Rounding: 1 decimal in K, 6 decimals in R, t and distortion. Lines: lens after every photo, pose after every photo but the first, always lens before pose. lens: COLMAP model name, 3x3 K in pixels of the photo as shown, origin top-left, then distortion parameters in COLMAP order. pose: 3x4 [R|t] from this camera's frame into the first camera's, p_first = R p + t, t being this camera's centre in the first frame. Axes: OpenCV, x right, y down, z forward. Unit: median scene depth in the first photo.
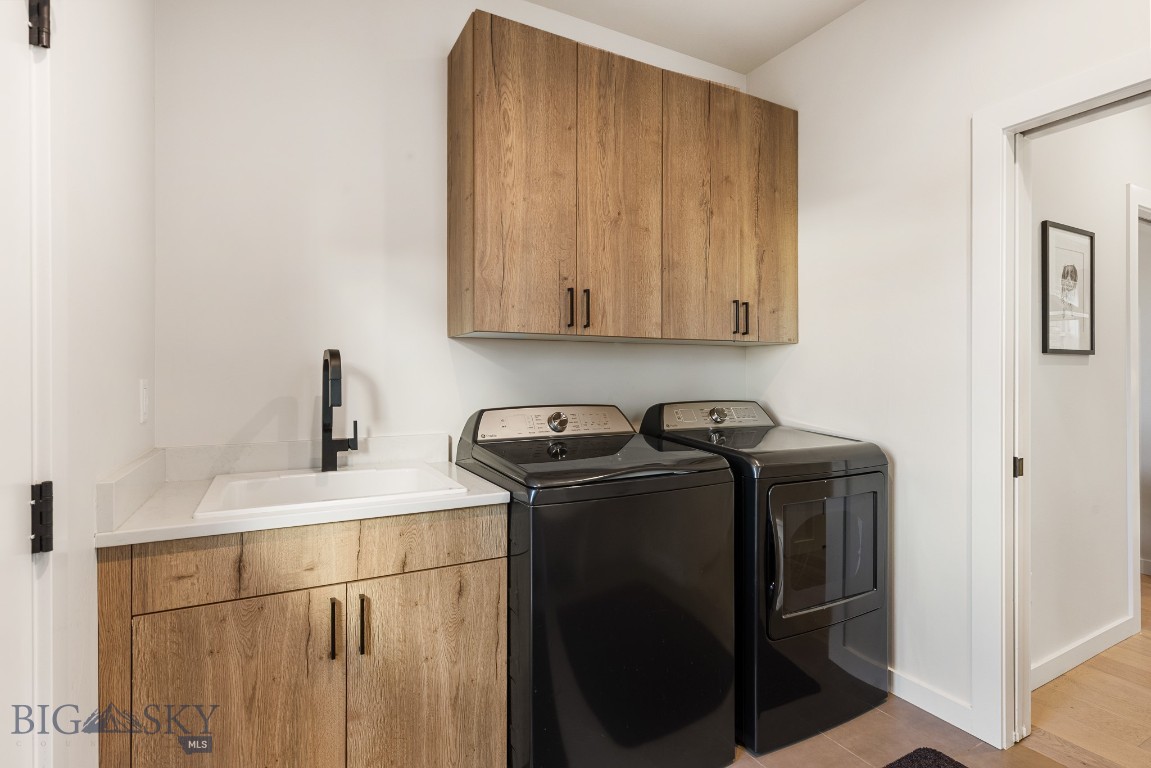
lens RADIAL K [[564.2, 0, 576.9], [0, 564.2, 383.9], [0, 0, 1]] dist [-0.002493, 0.000550]
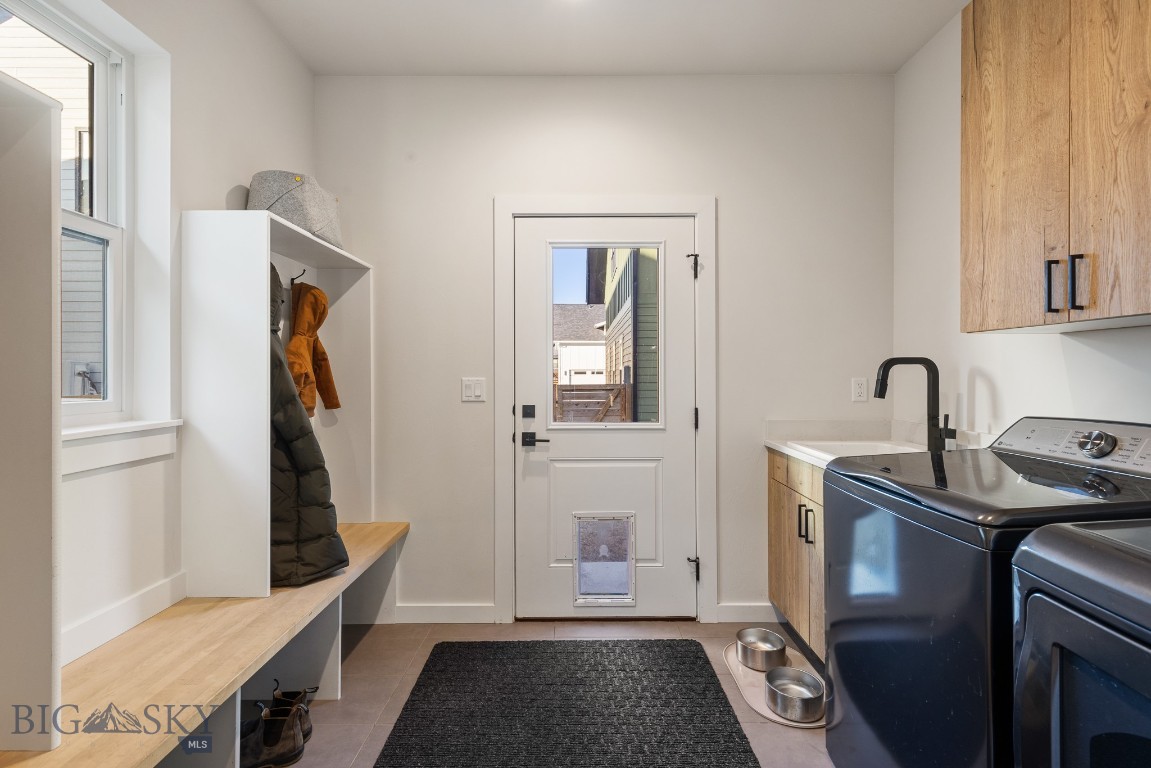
lens RADIAL K [[523.3, 0, 577.7], [0, 523.3, 379.2], [0, 0, 1]] dist [0.006492, 0.000148]
pose [[-0.471547, 0.011914, -0.881760, 0.914286], [-0.011383, 0.999743, 0.019596, -0.021653], [0.881767, 0.019278, -0.471290, 0.801579]]
